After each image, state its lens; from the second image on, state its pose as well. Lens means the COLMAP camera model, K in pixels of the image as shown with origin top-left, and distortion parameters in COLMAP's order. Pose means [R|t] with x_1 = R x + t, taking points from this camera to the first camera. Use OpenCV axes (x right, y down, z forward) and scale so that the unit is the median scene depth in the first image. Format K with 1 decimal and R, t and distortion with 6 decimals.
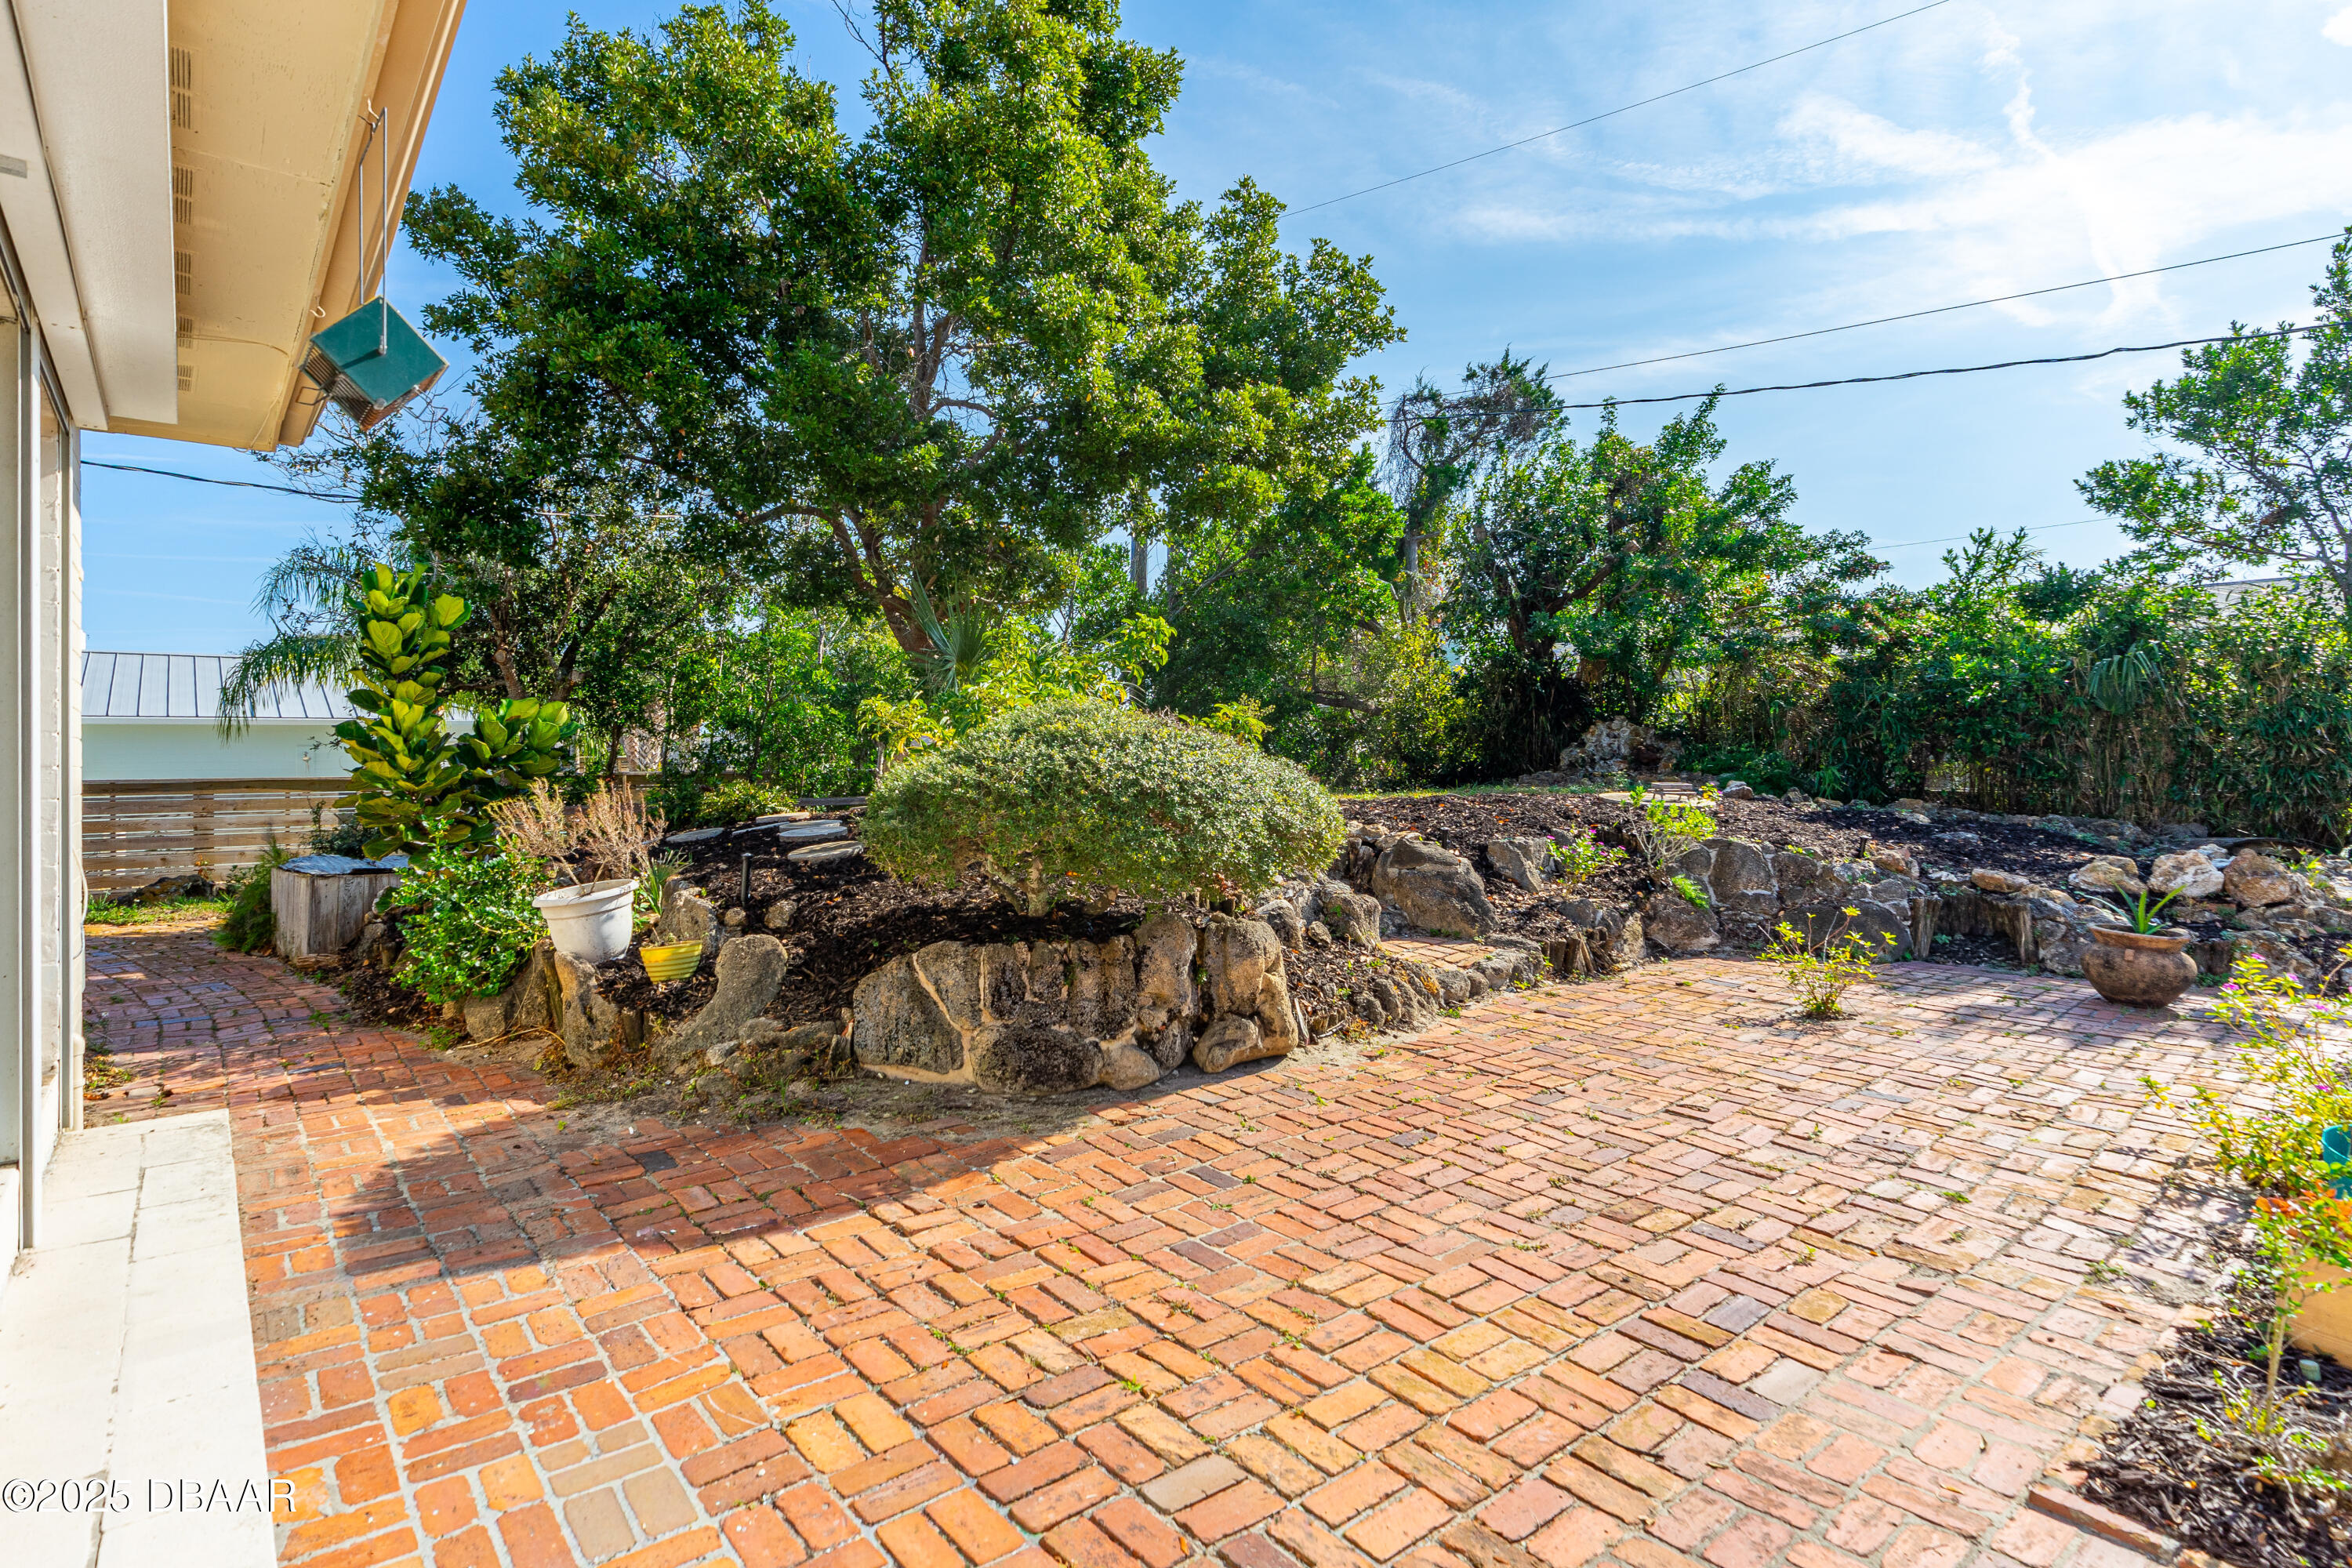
lens RADIAL K [[1245.7, 0, 1194.8], [0, 1245.7, 740.6], [0, 0, 1]] dist [-0.010949, 0.006772]
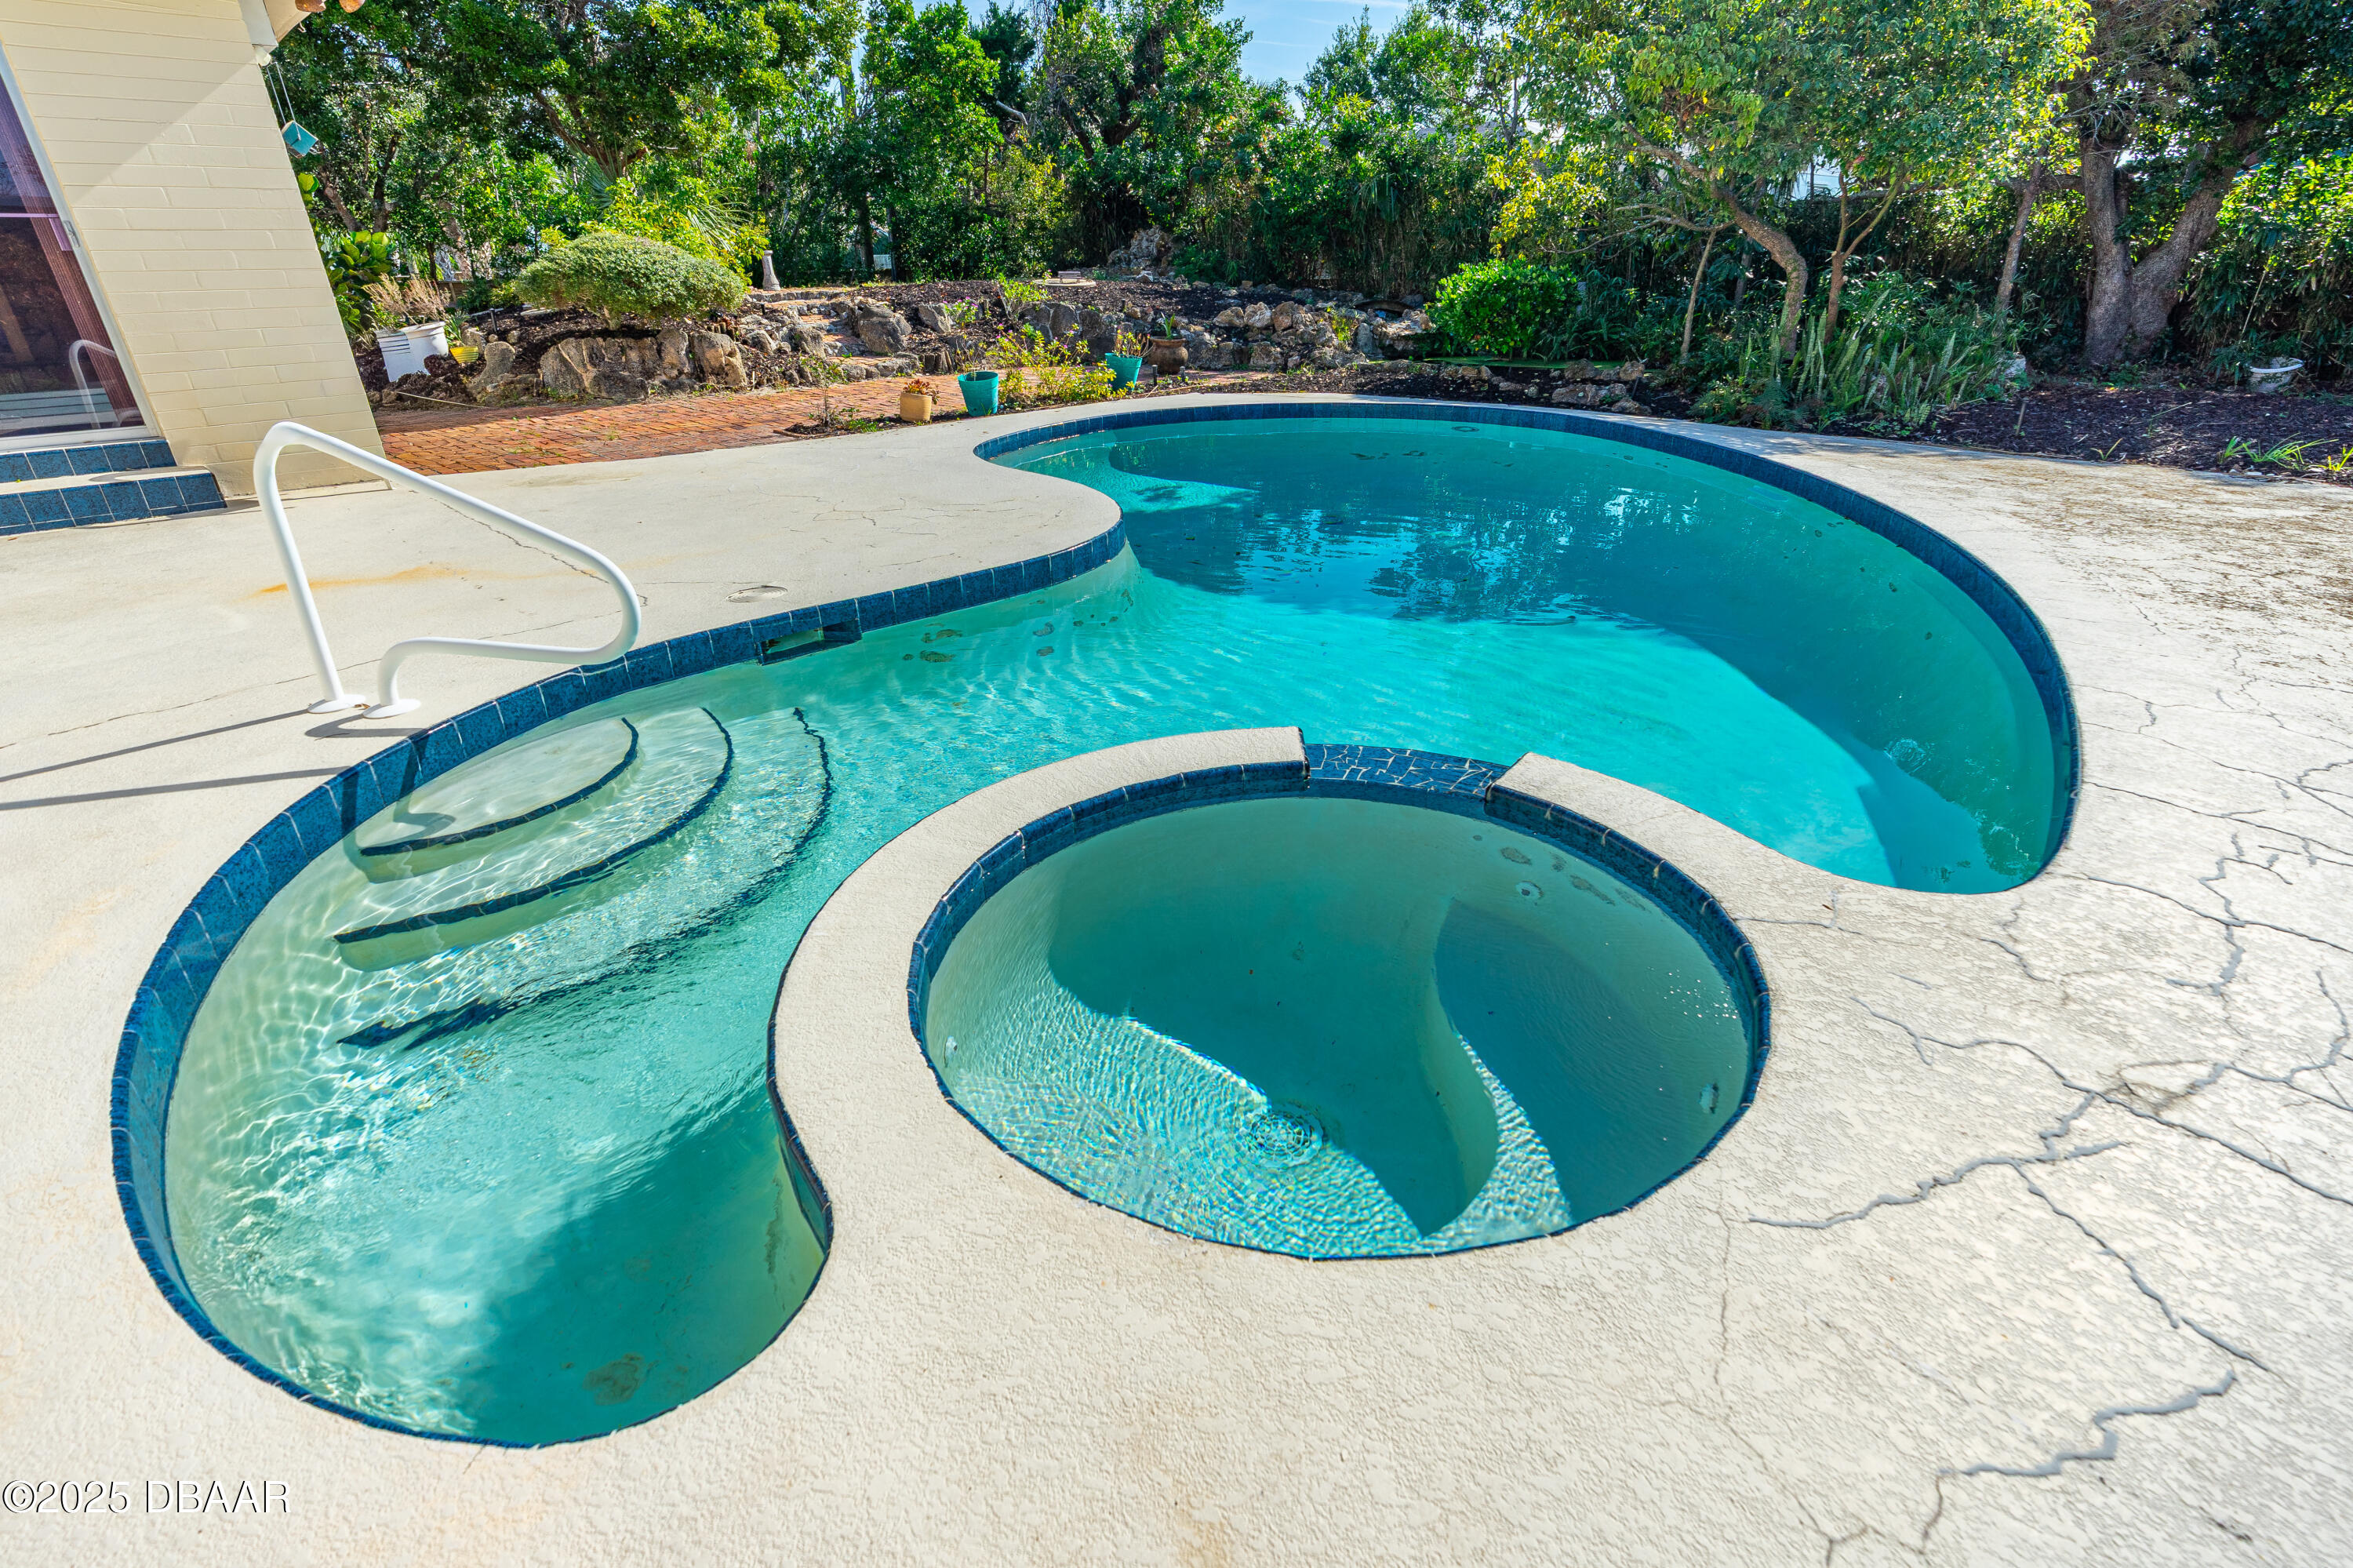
lens RADIAL K [[1122.5, 0, 1196.3], [0, 1122.5, 803.5], [0, 0, 1]] dist [-0.009949, 0.004441]
pose [[0.995088, -0.054456, 0.082674, 0.606872], [0.011904, 0.894873, 0.446161, 0.003891], [-0.098279, -0.442985, 0.891126, -1.159643]]
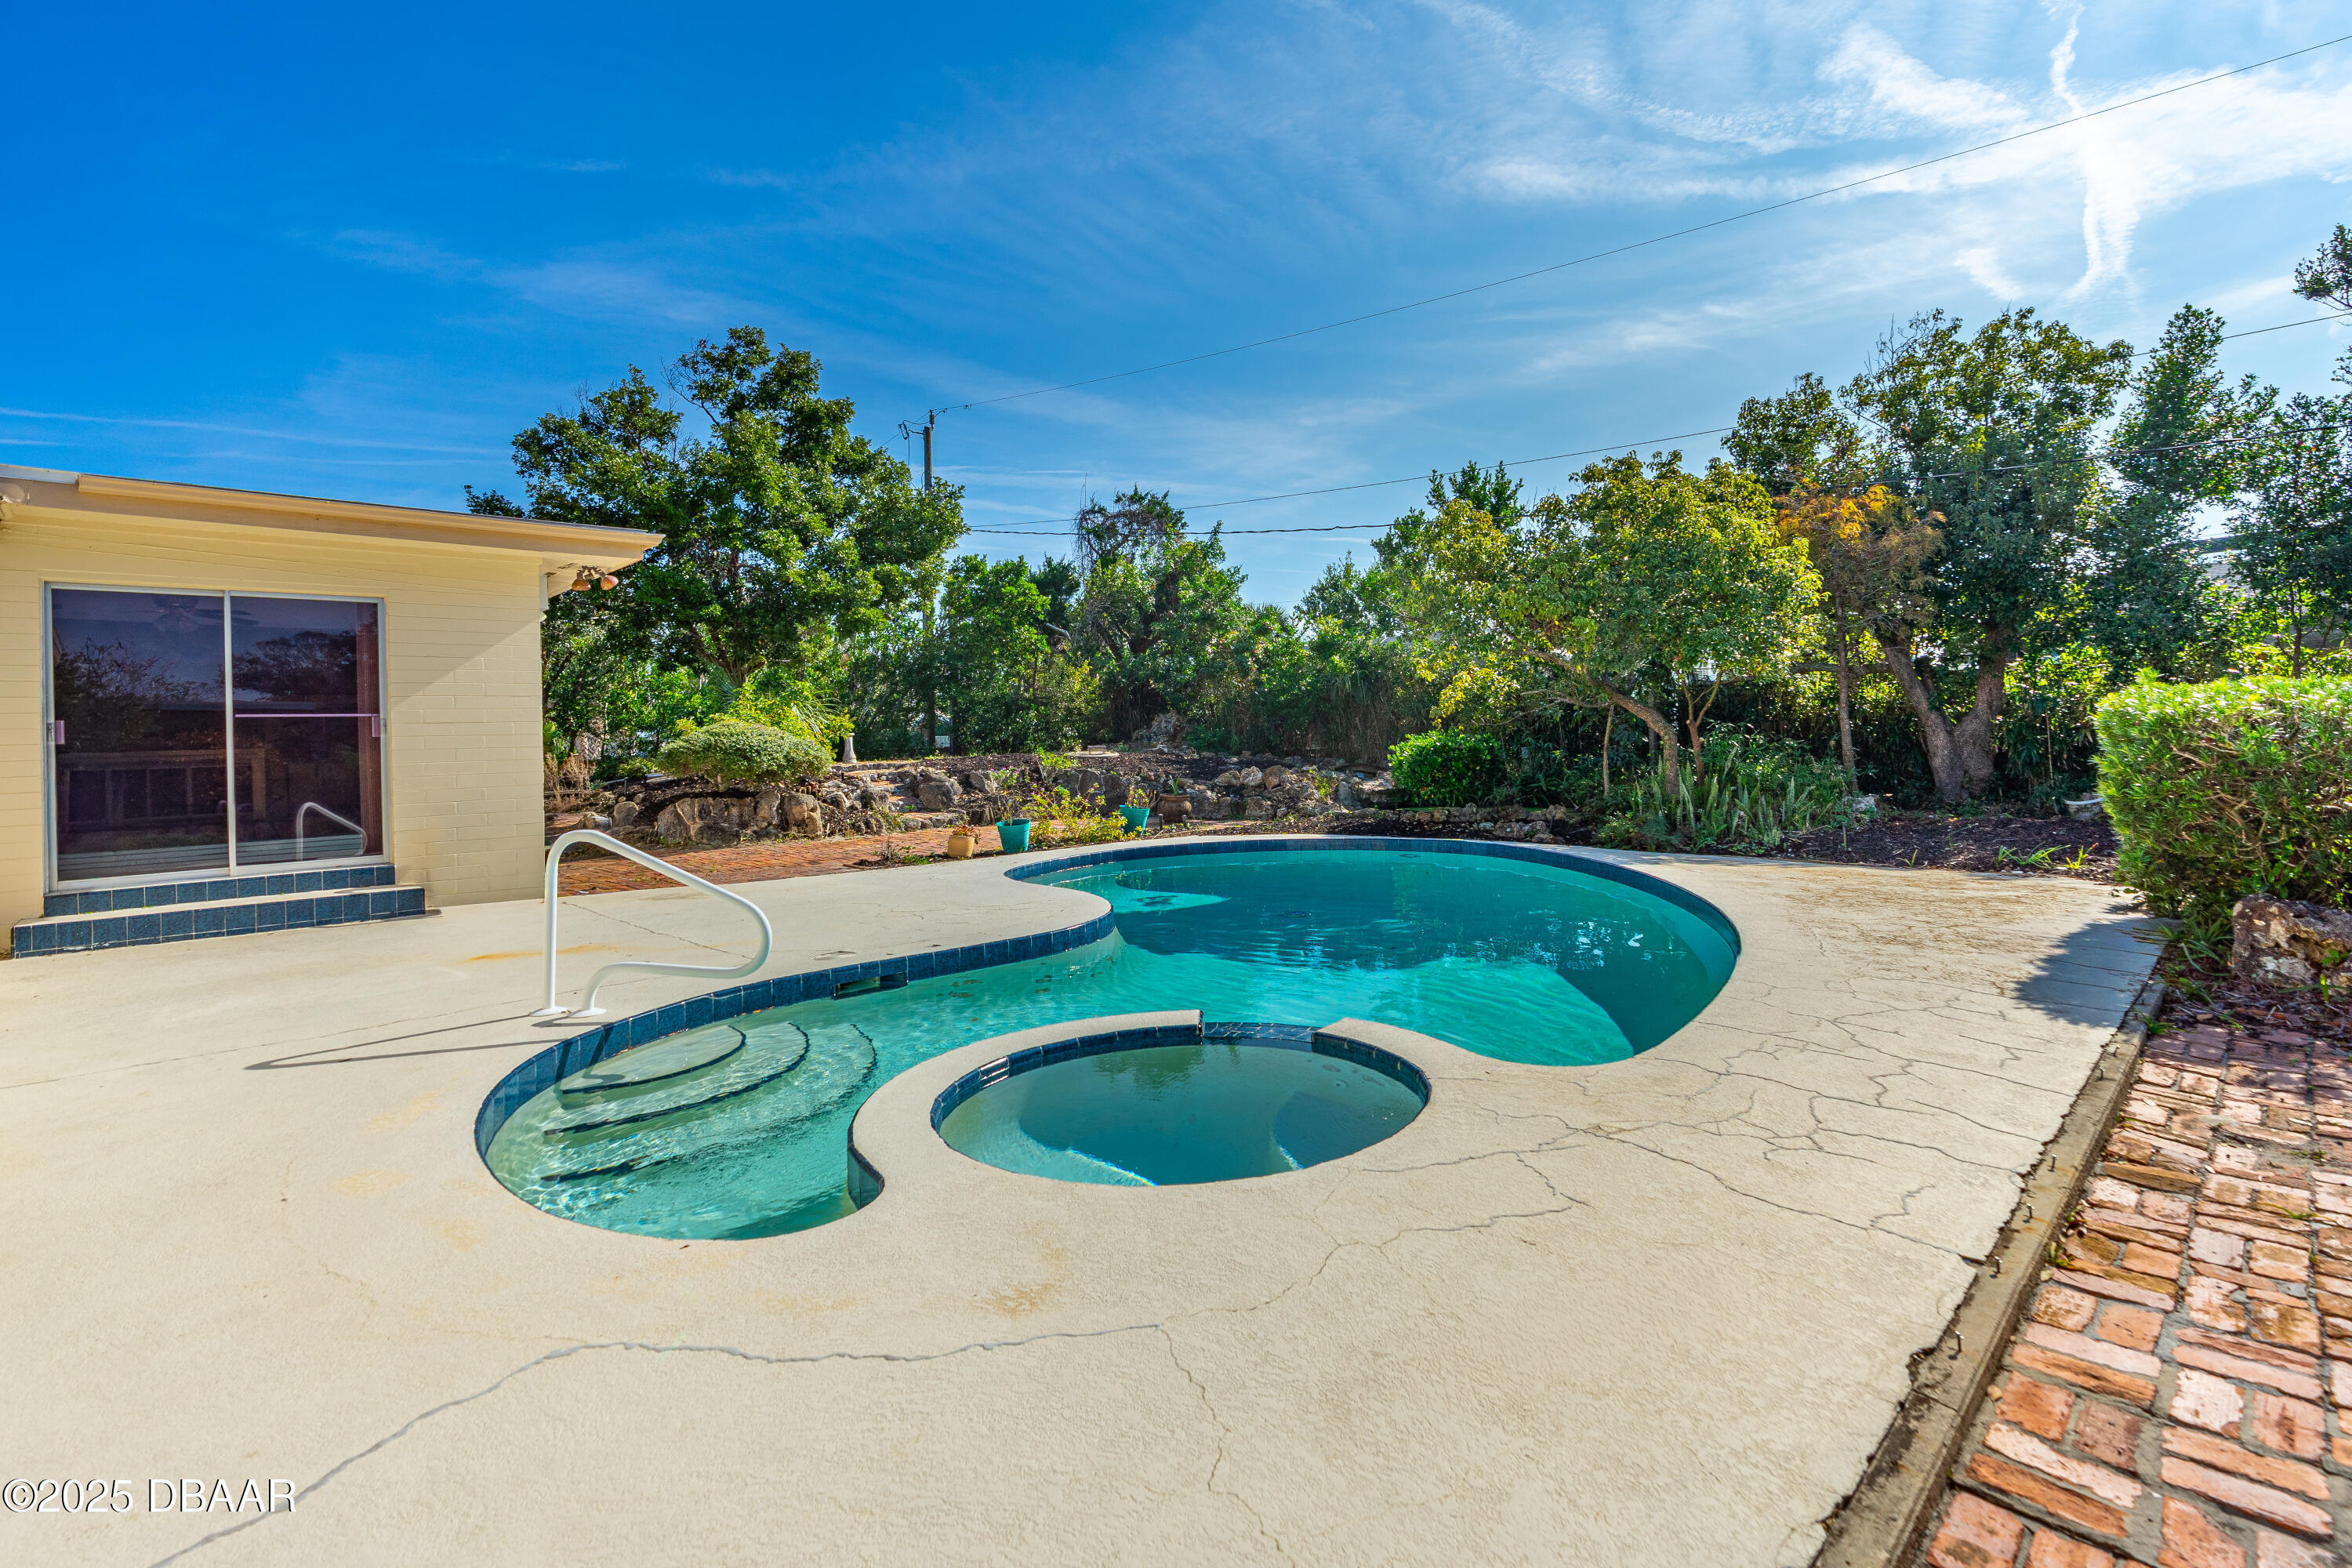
lens RADIAL K [[1122.0, 0, 1201.7], [0, 1122.0, 718.8], [0, 0, 1]] dist [-0.009949, 0.004441]
pose [[0.996451, -0.025670, 0.080169, 0.636113], [0.026277, 0.999633, -0.006525, 0.007831], [-0.079973, 0.008609, 0.996760, -1.403474]]
